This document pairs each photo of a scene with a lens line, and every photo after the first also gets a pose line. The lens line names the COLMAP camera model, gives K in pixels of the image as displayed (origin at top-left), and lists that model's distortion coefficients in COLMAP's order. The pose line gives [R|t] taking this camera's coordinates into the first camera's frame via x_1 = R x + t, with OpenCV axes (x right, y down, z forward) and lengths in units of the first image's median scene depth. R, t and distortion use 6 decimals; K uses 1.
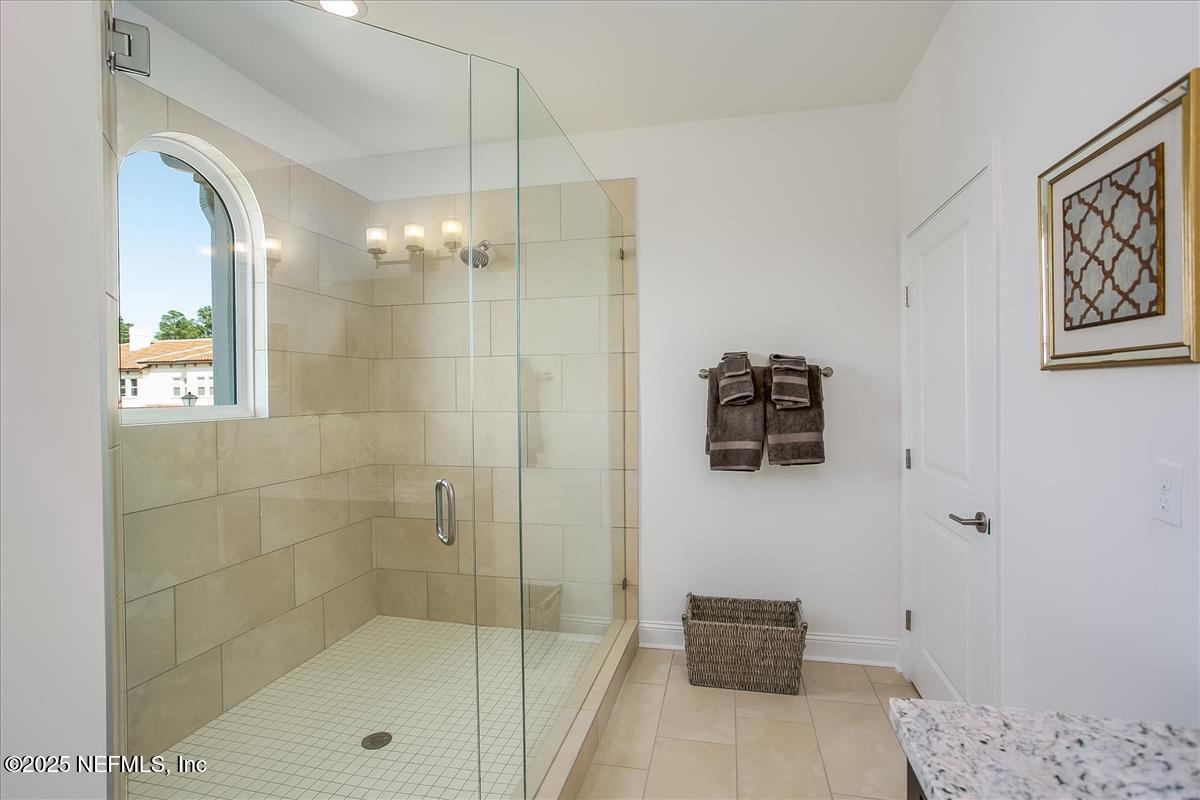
lens RADIAL K [[585.9, 0, 600.0], [0, 585.9, 400.0], [0, 0, 1]] dist [-0.050015, 0.024797]
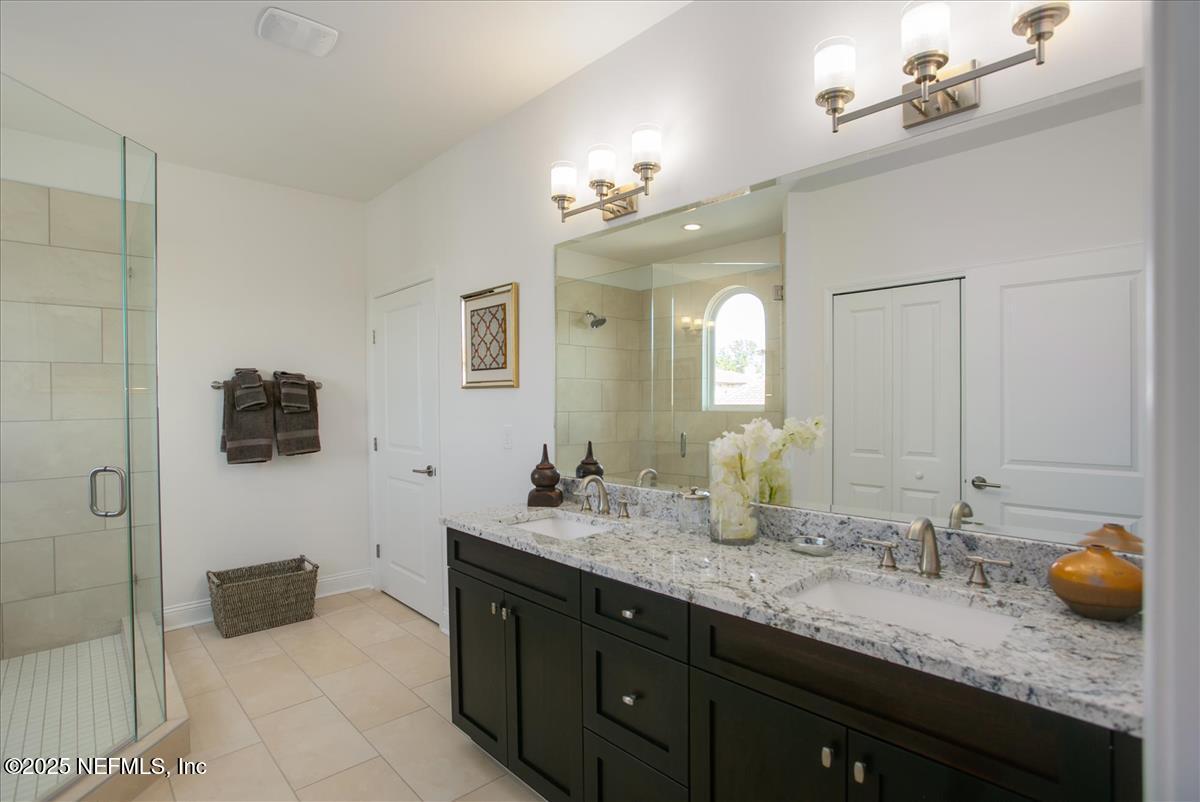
lens RADIAL K [[585.9, 0, 600.0], [0, 585.9, 401.0], [0, 0, 1]] dist [-0.050015, 0.024797]
pose [[0.561667, -0.002649, 0.827359, -0.385653], [0.015671, 0.999850, -0.007437, 0.009450], [-0.827215, 0.017143, 0.561624, -0.333509]]
